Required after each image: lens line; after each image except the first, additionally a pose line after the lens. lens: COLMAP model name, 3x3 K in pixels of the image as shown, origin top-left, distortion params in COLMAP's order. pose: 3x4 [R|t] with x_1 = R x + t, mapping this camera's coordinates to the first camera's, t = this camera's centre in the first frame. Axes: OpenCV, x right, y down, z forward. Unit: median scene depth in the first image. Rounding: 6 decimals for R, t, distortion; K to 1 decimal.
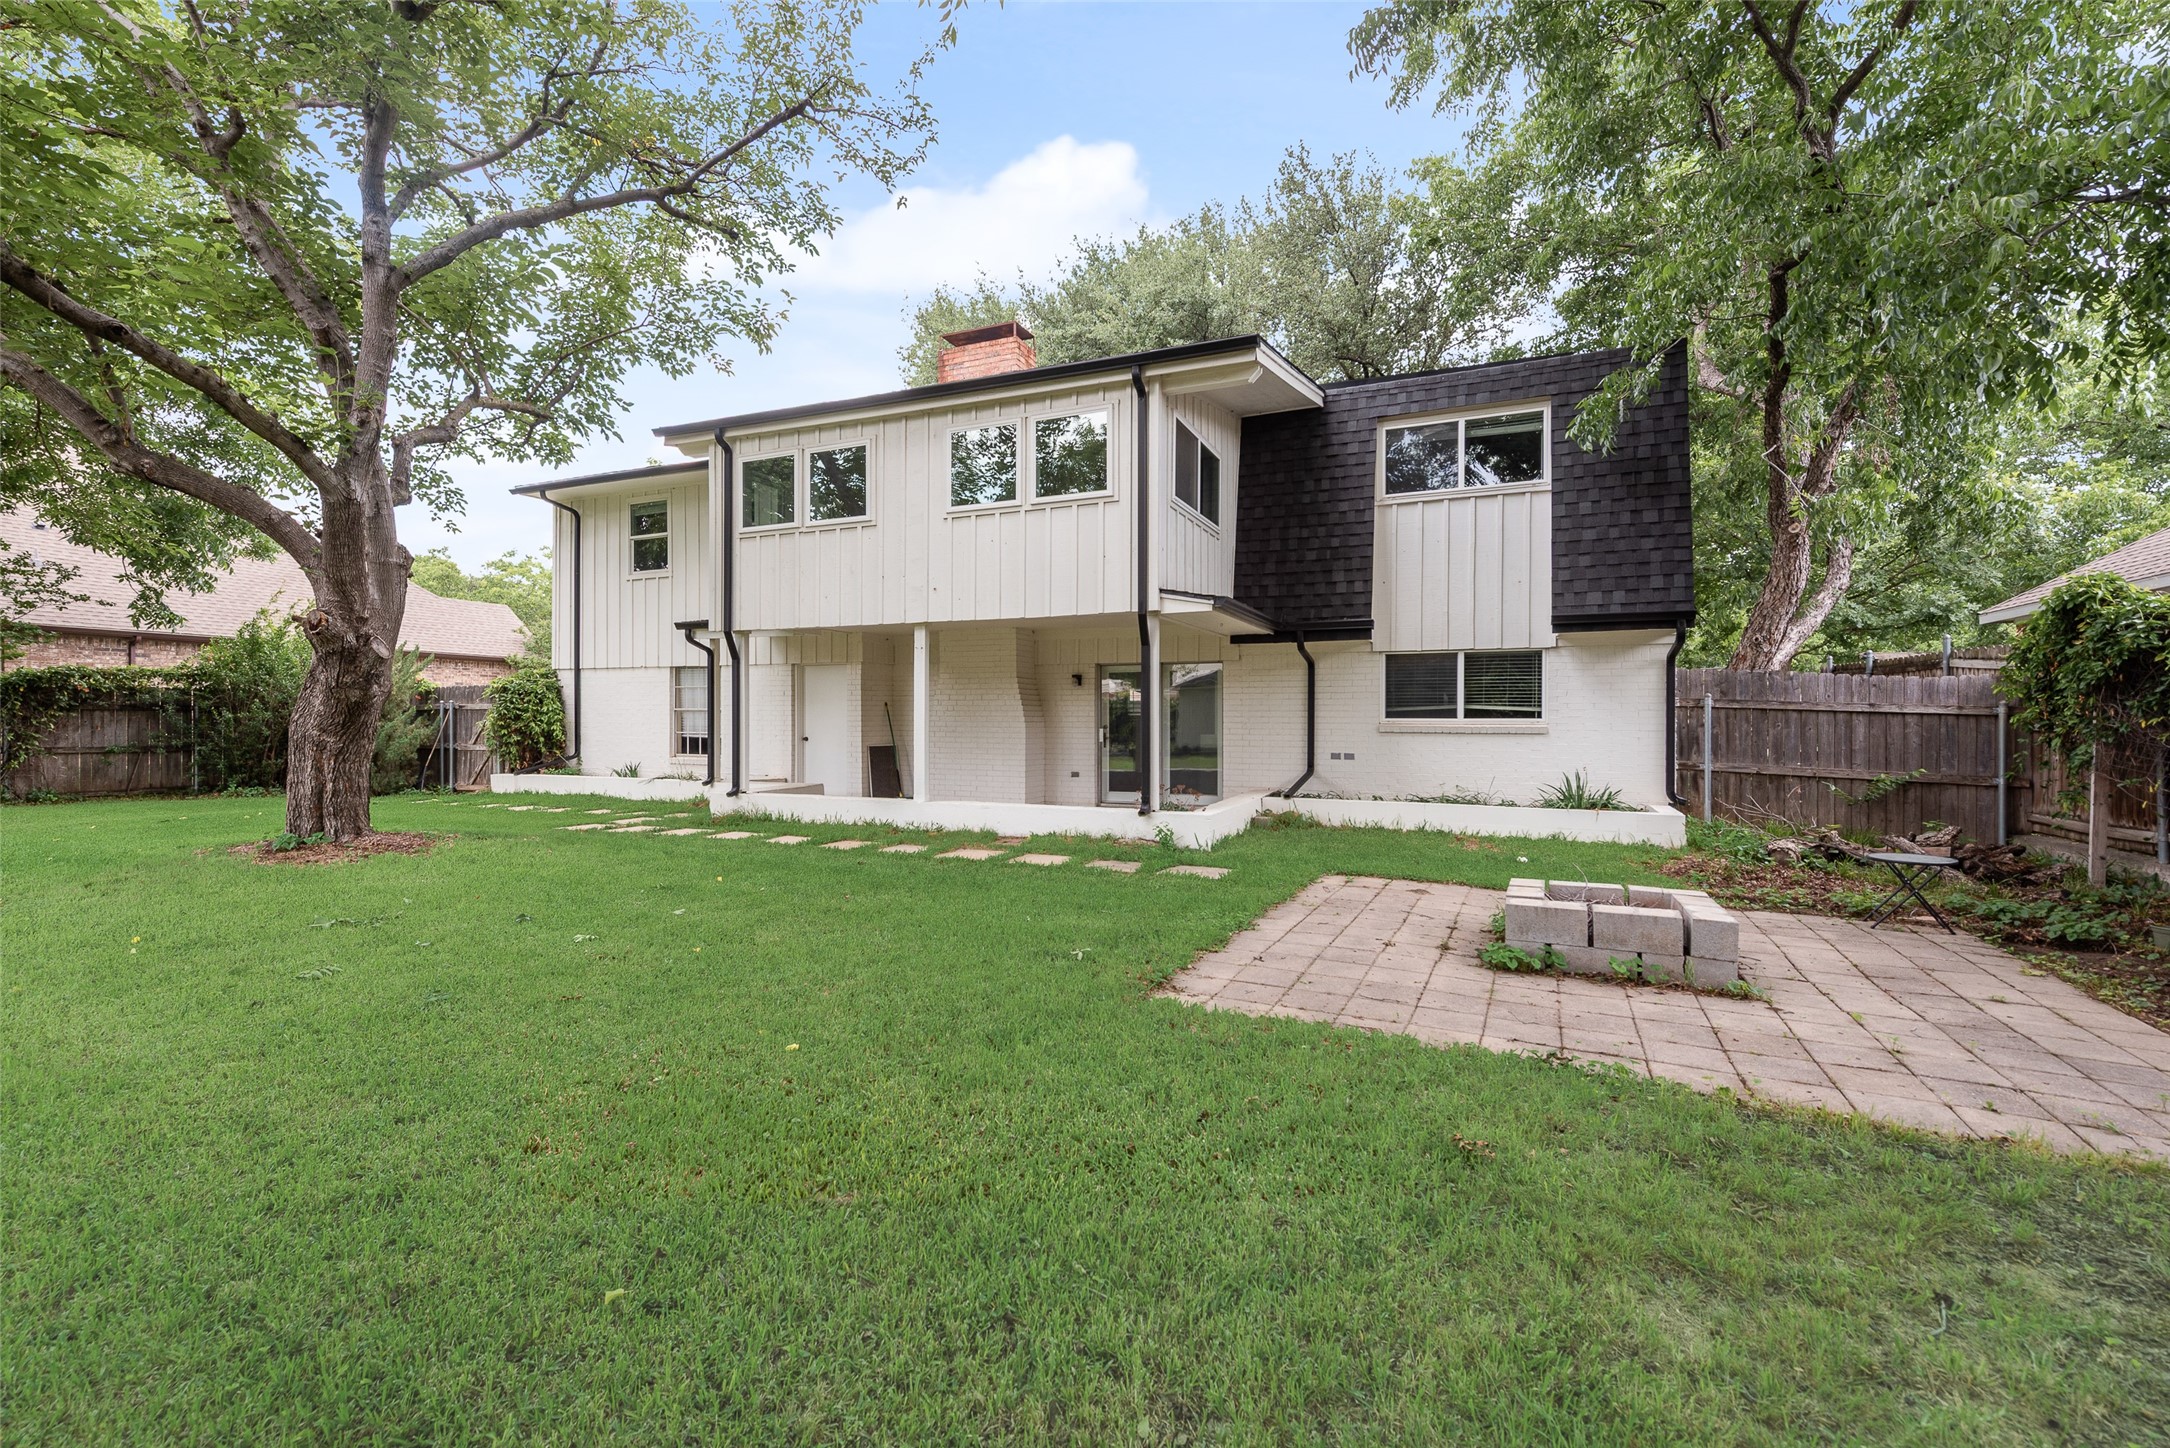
lens RADIAL K [[983.9, 0, 1085.7], [0, 983.9, 721.2], [0, 0, 1]] dist [0.000081, -0.000250]
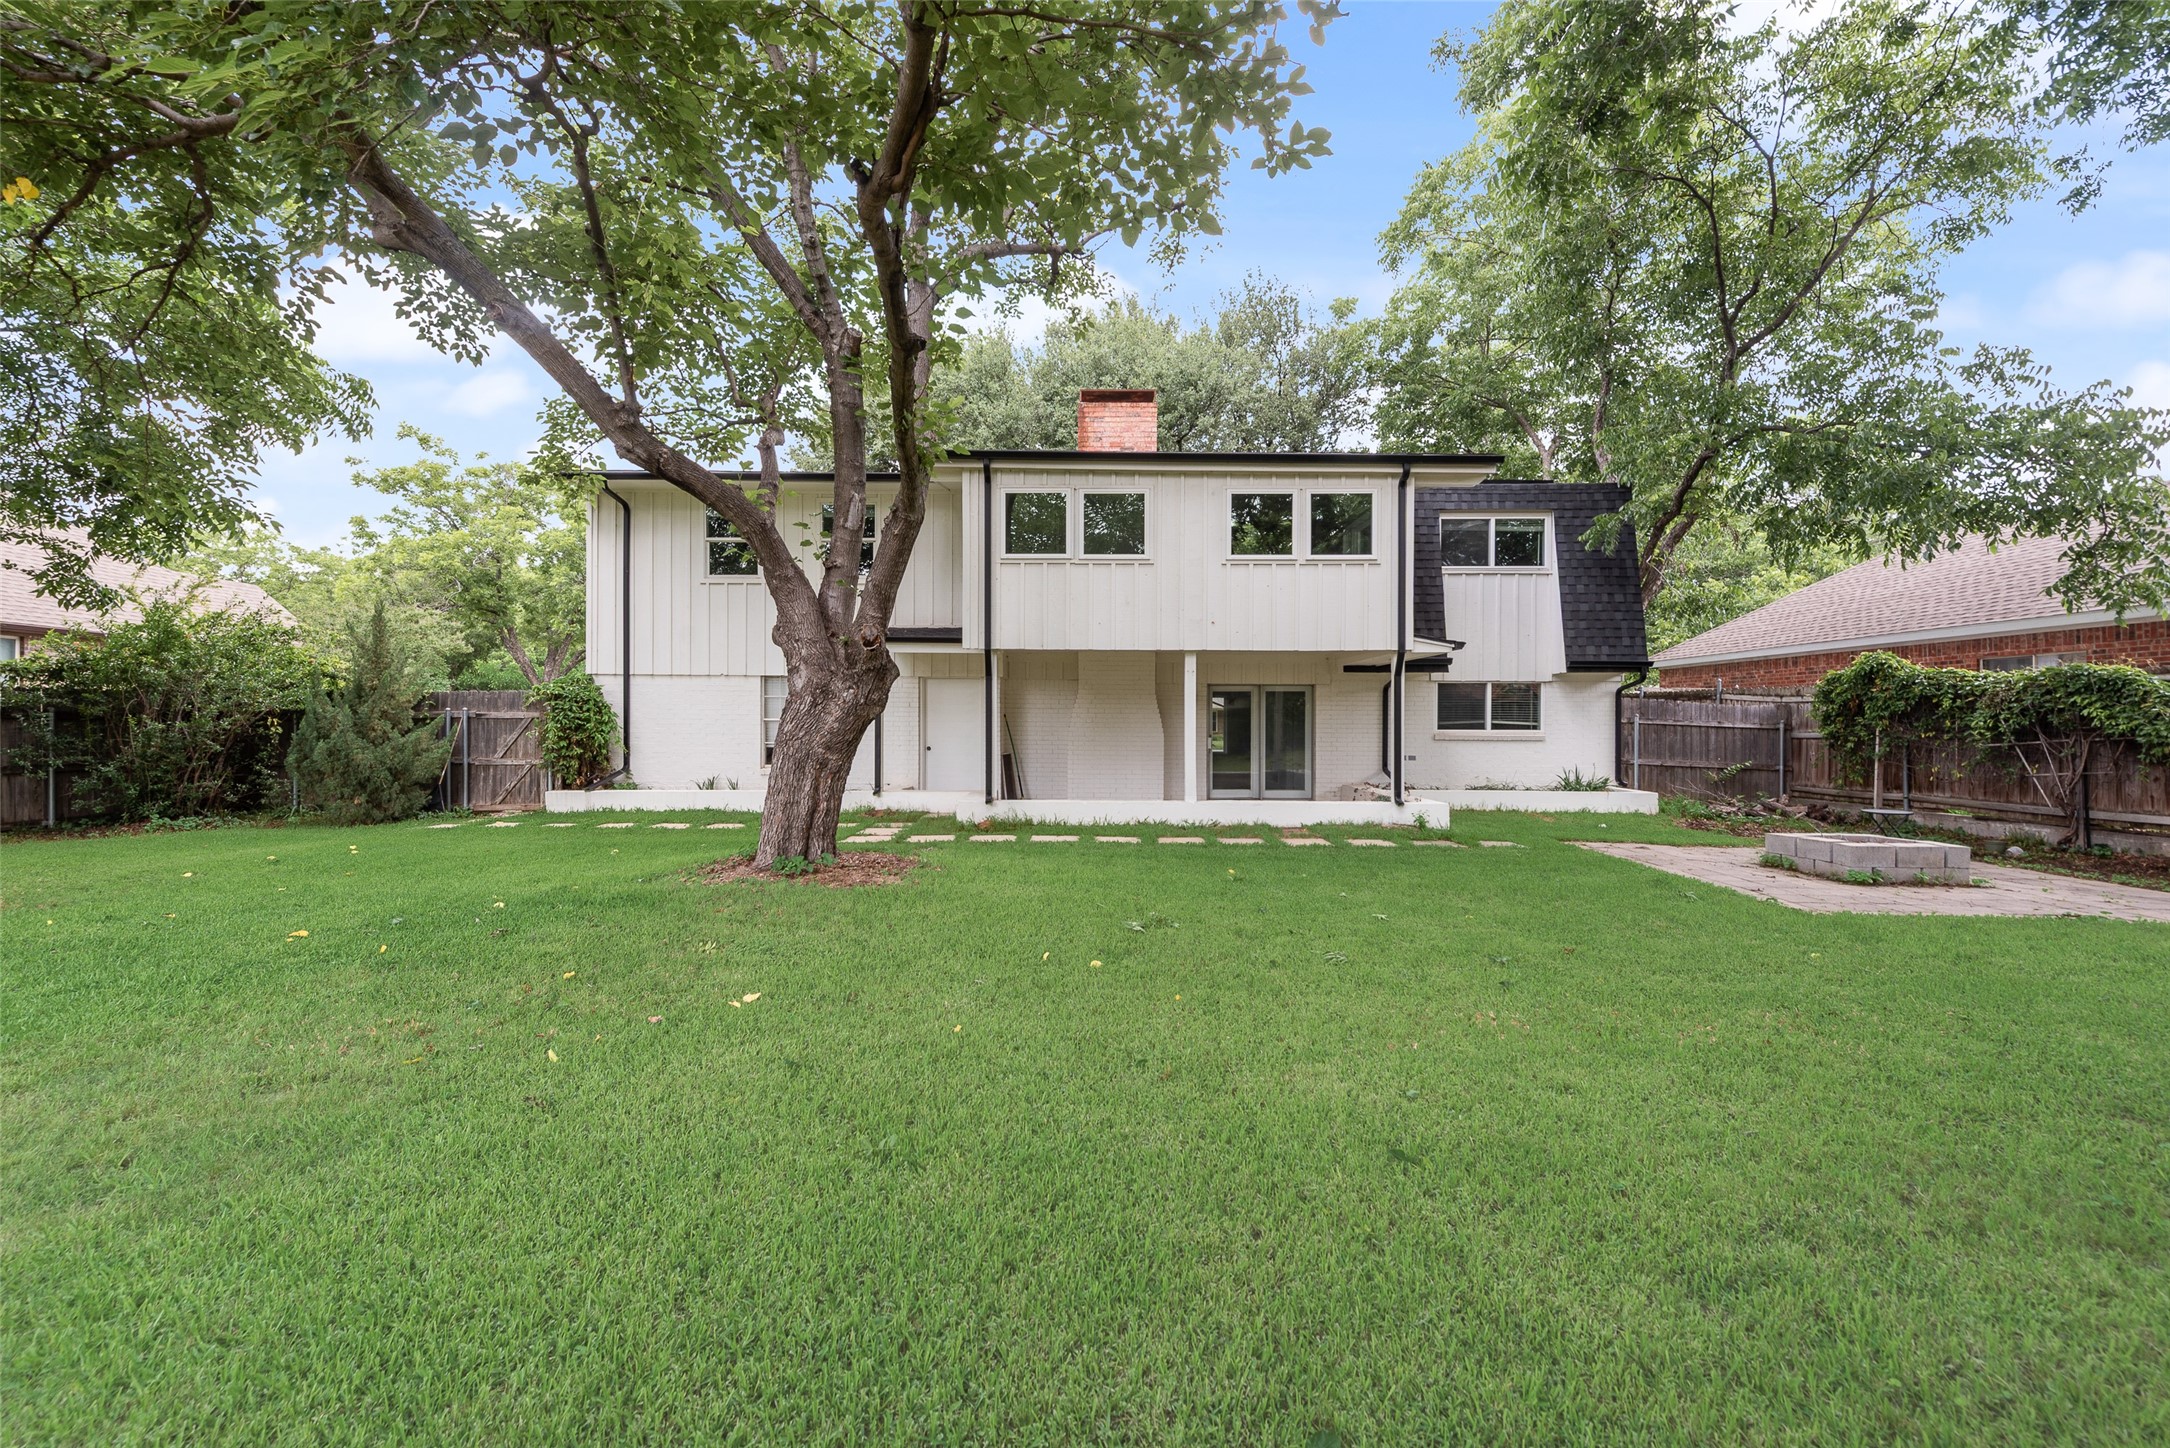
lens RADIAL K [[897.2, 0, 1085.6], [0, 897.2, 730.1], [0, 0, 1]] dist [0.001838, 0.000184]
pose [[0.908235, -0.001631, 0.418458, -0.693780], [-0.001169, 0.999979, 0.006435, -0.010398], [-0.418460, -0.006333, 0.908213, 0.074596]]
